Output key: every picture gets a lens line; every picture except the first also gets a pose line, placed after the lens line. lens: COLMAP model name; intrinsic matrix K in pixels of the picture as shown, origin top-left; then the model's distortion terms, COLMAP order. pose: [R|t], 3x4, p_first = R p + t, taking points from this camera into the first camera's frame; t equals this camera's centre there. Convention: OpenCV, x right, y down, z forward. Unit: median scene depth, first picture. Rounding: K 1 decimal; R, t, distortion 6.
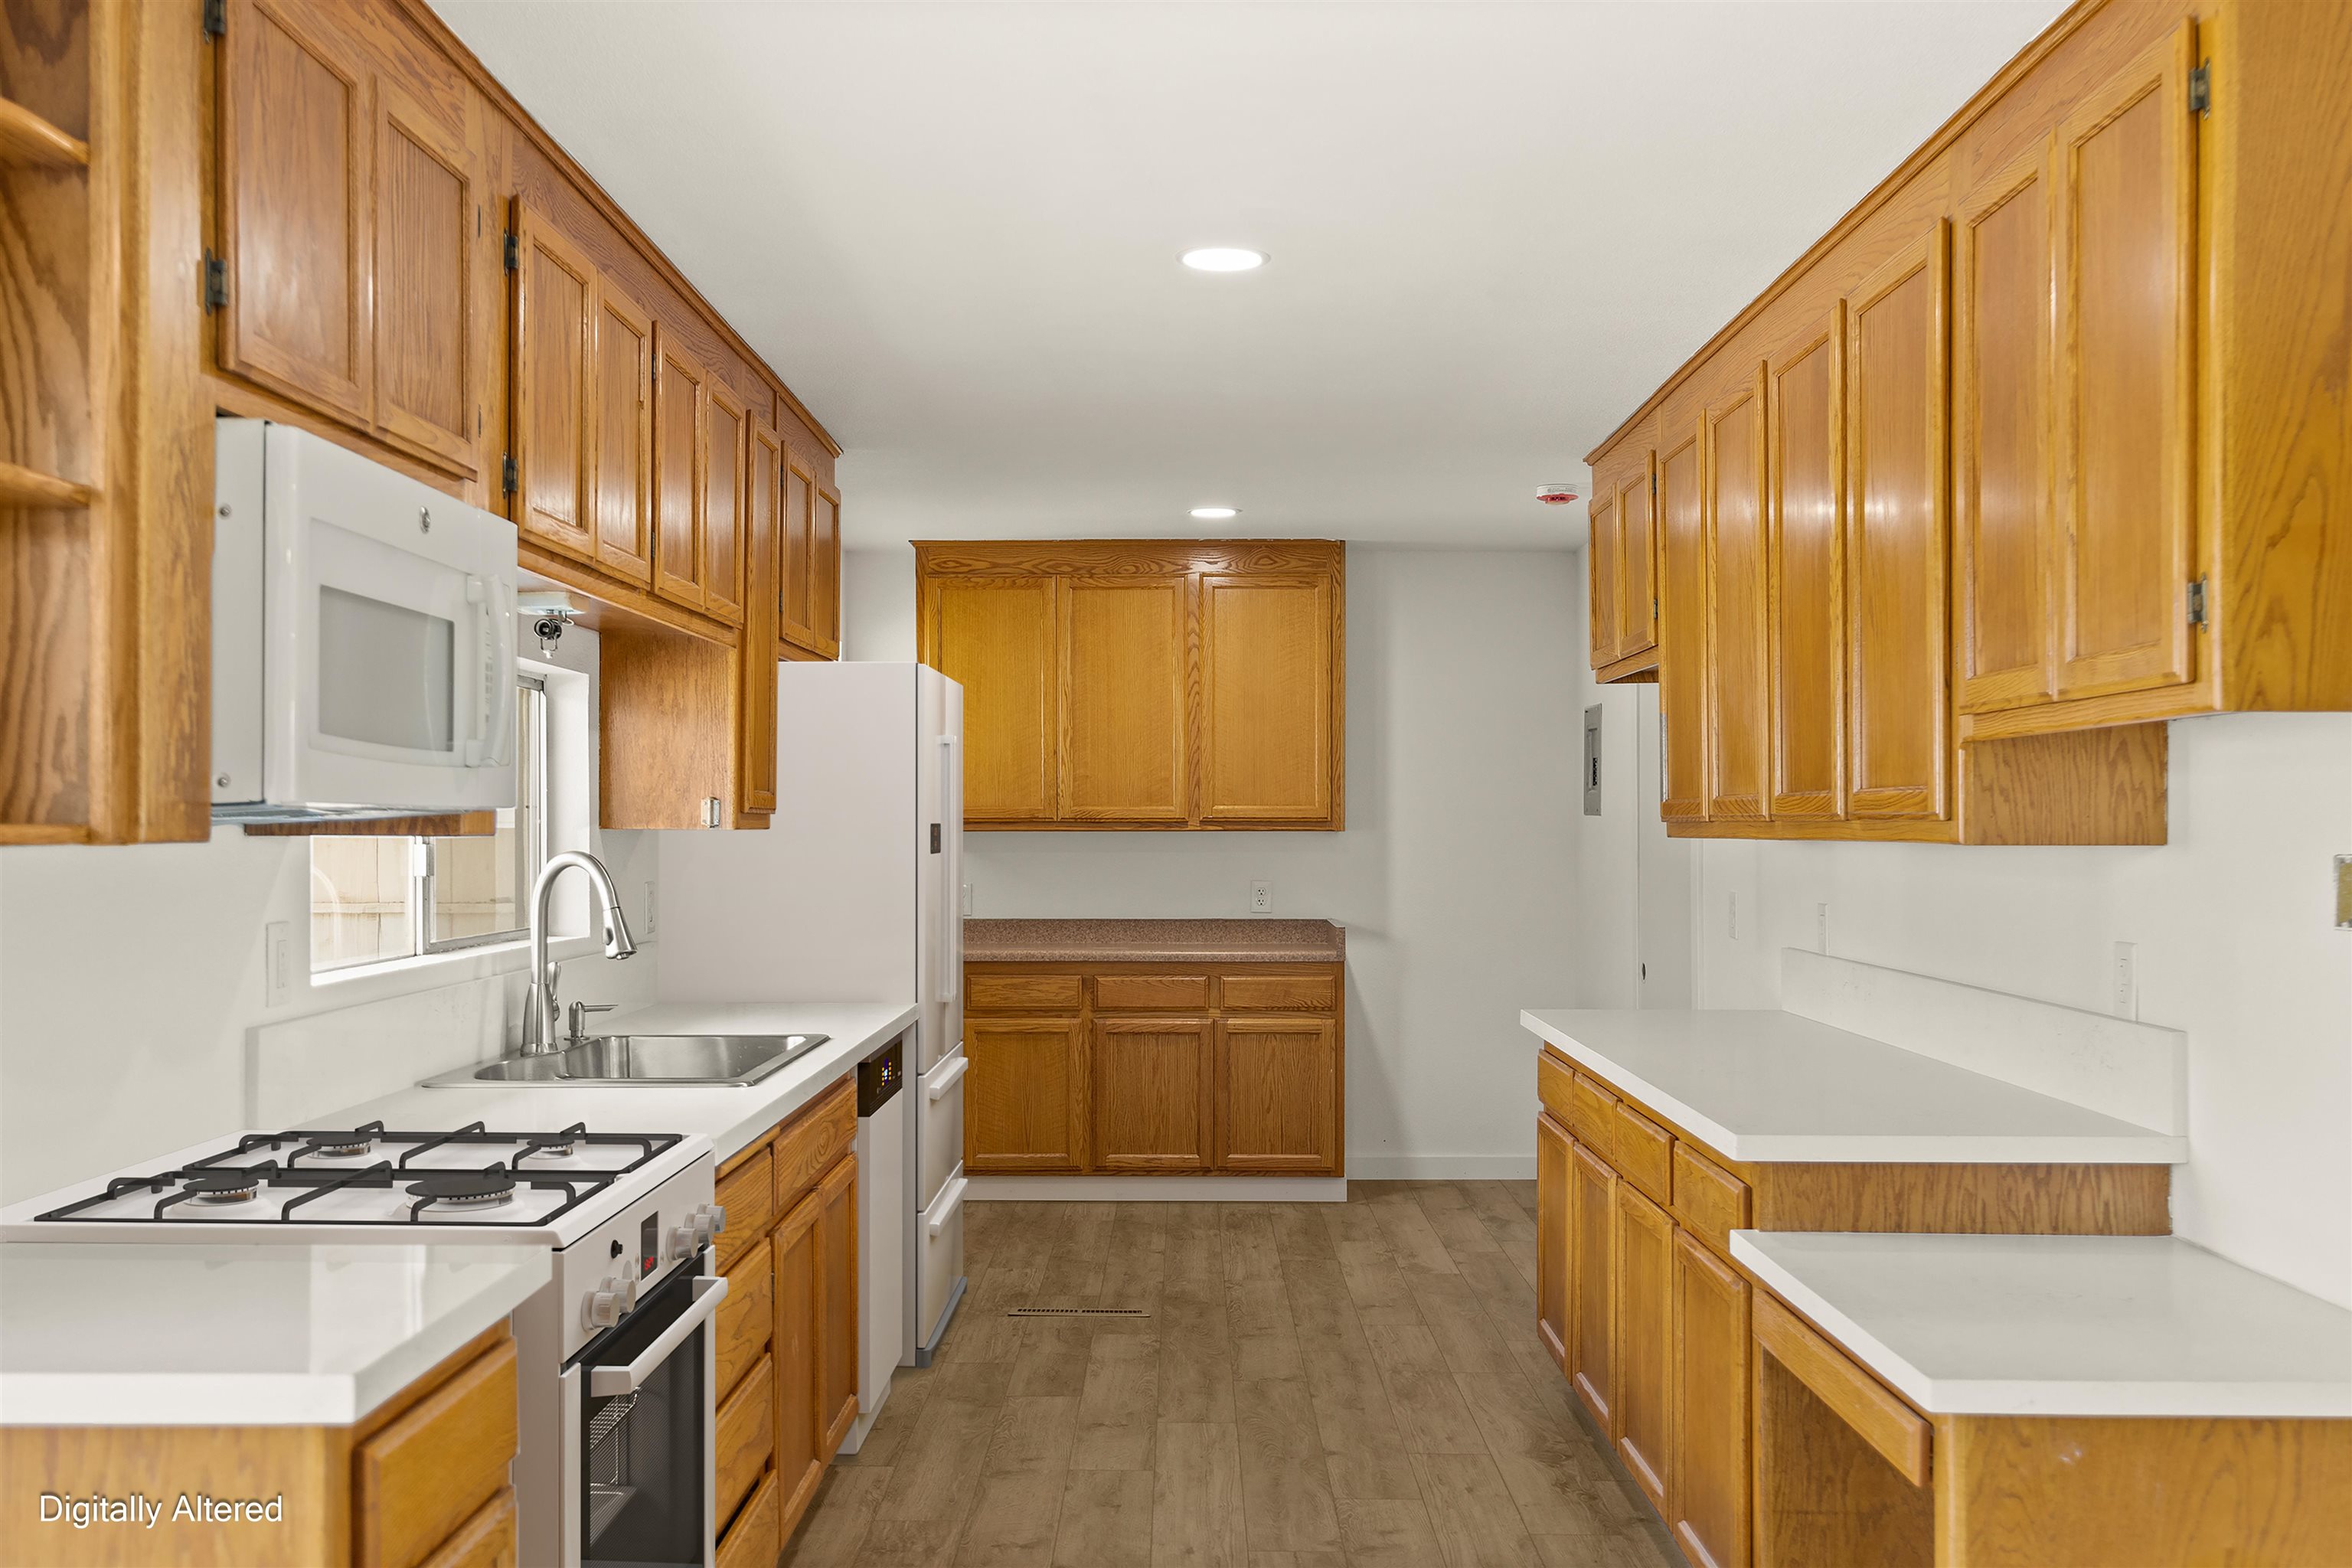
lens RADIAL K [[2189.5, 0, 1187.7], [0, 2189.5, 822.7], [0, 0, 1]] dist [0.028848, 0.000000]
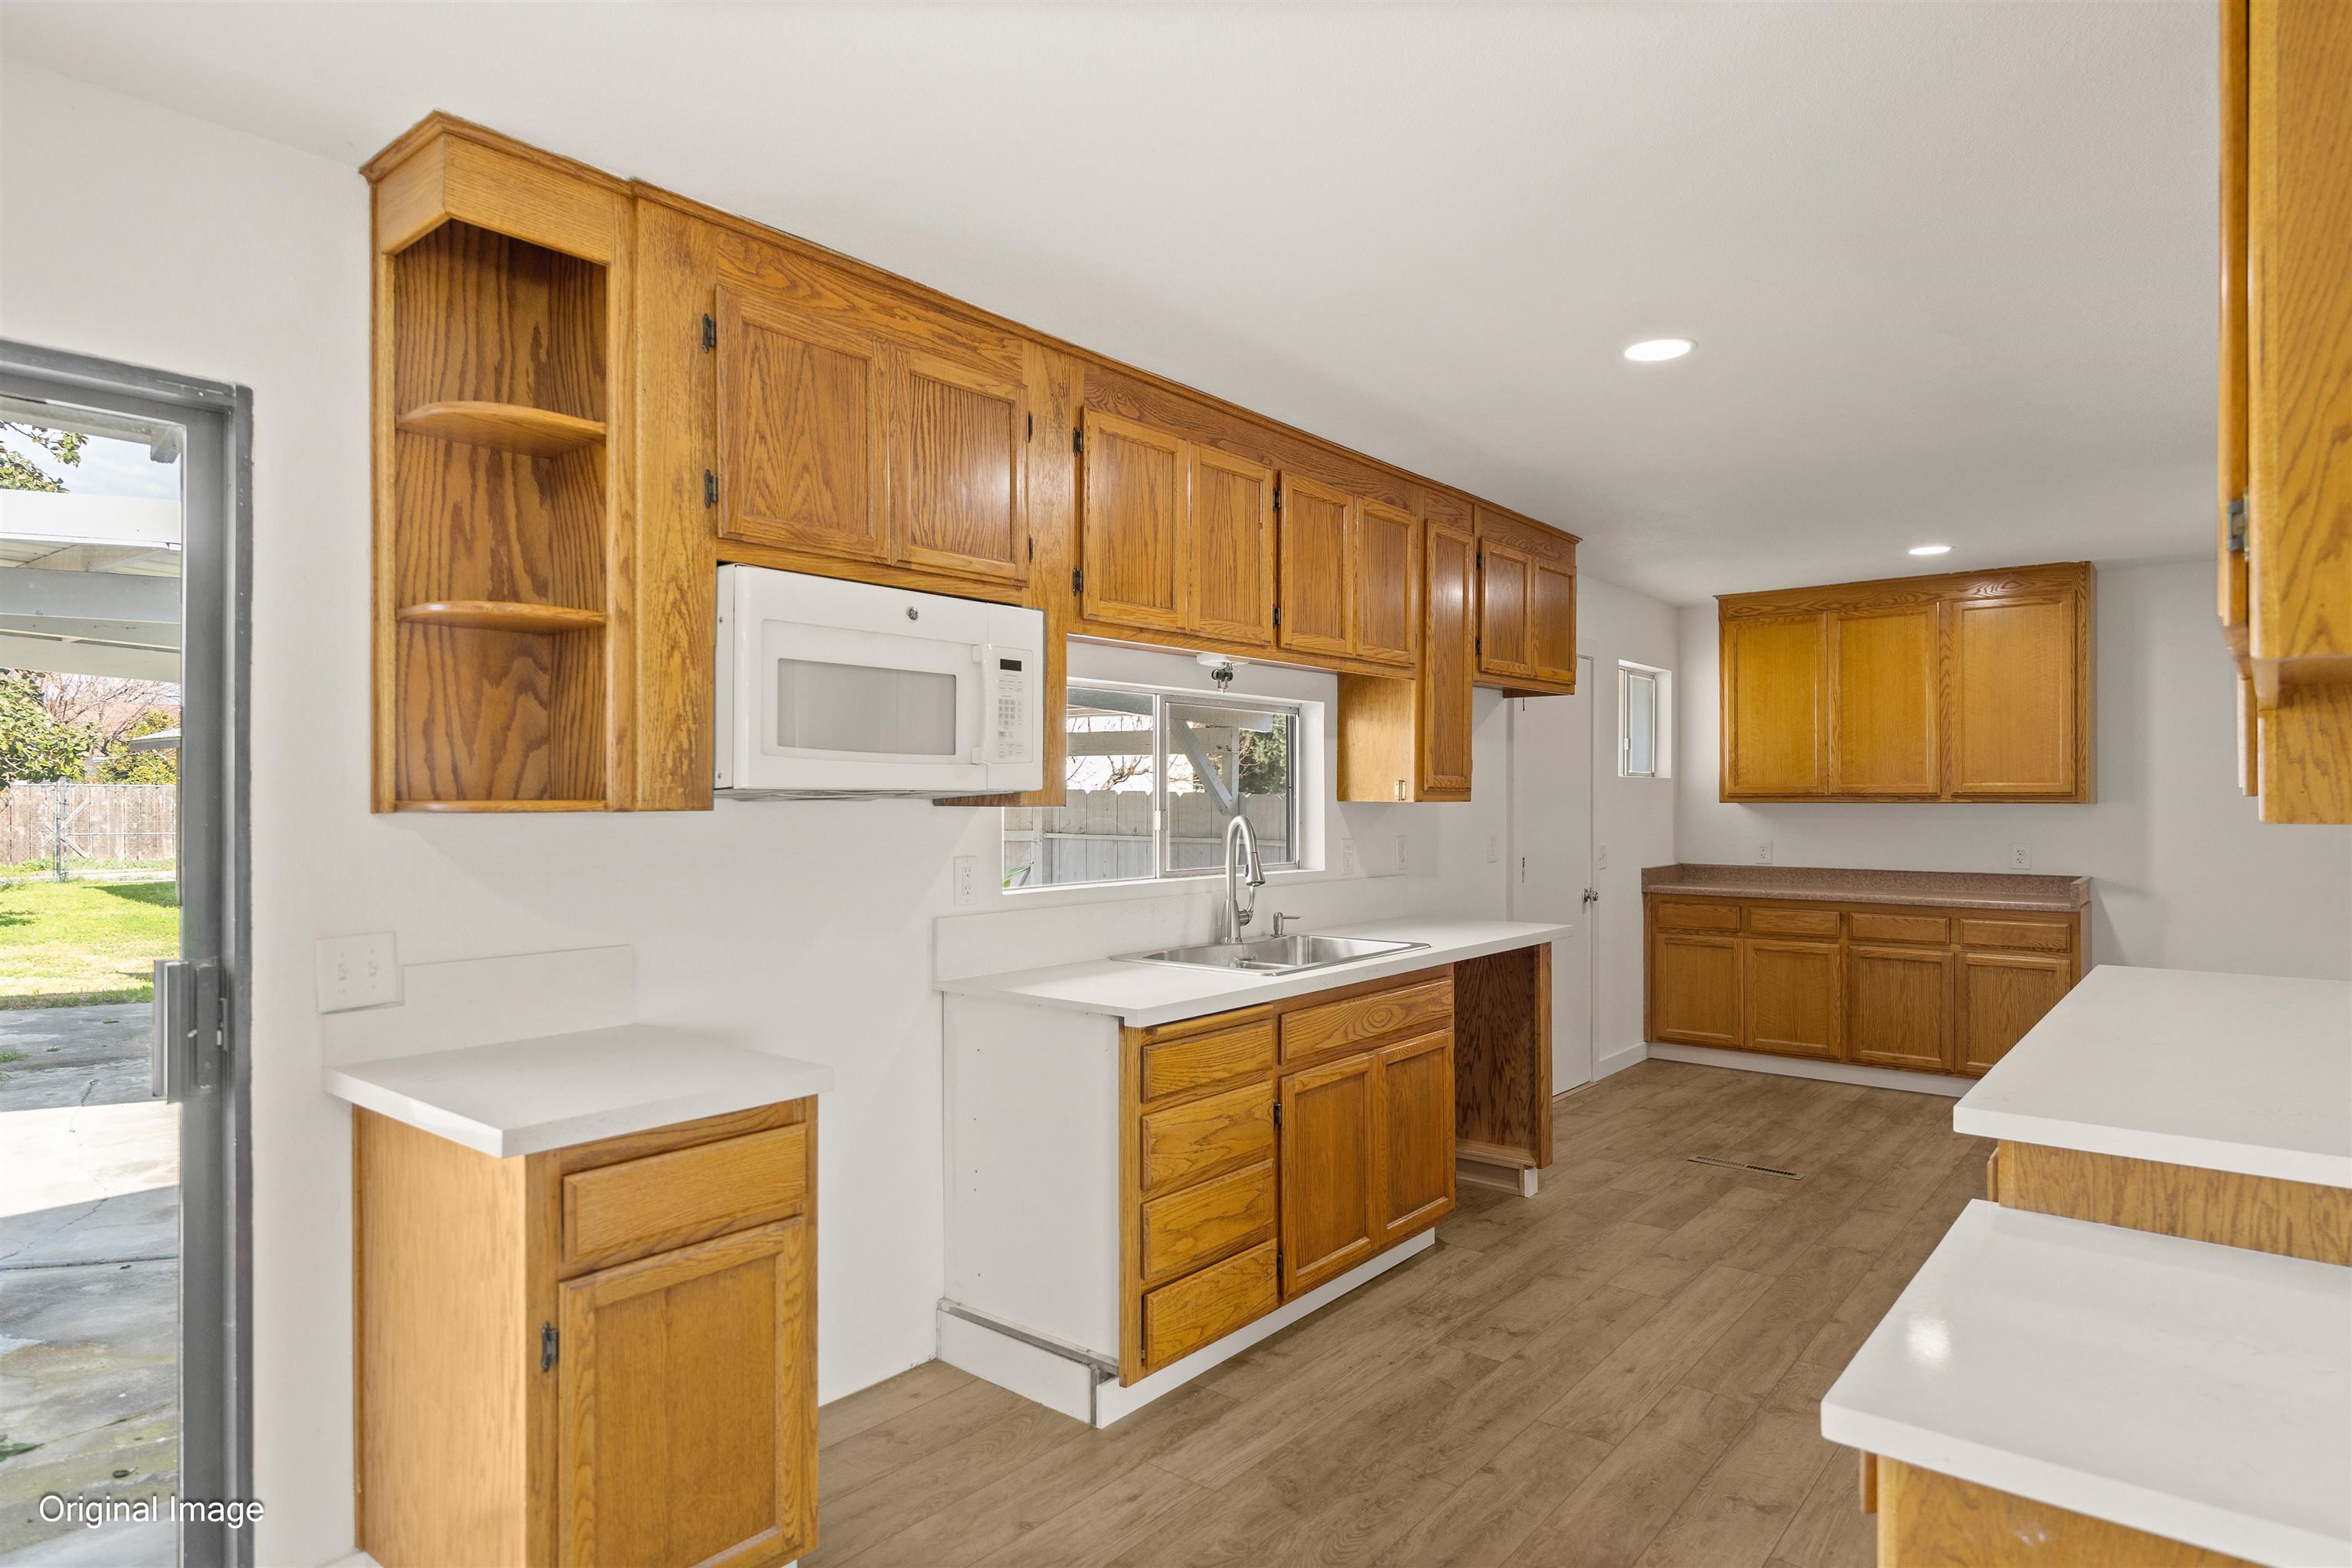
lens RADIAL K [[1332.6, 0, 1178.5], [0, 1332.6, 792.7], [0, 0, 1]] dist [0.006559, -0.002459]
pose [[0.775932, -0.002476, -0.630812, 0.326725], [0.000978, 0.999996, -0.002722, -0.001224], [0.630816, 0.001495, 0.775931, 0.266747]]
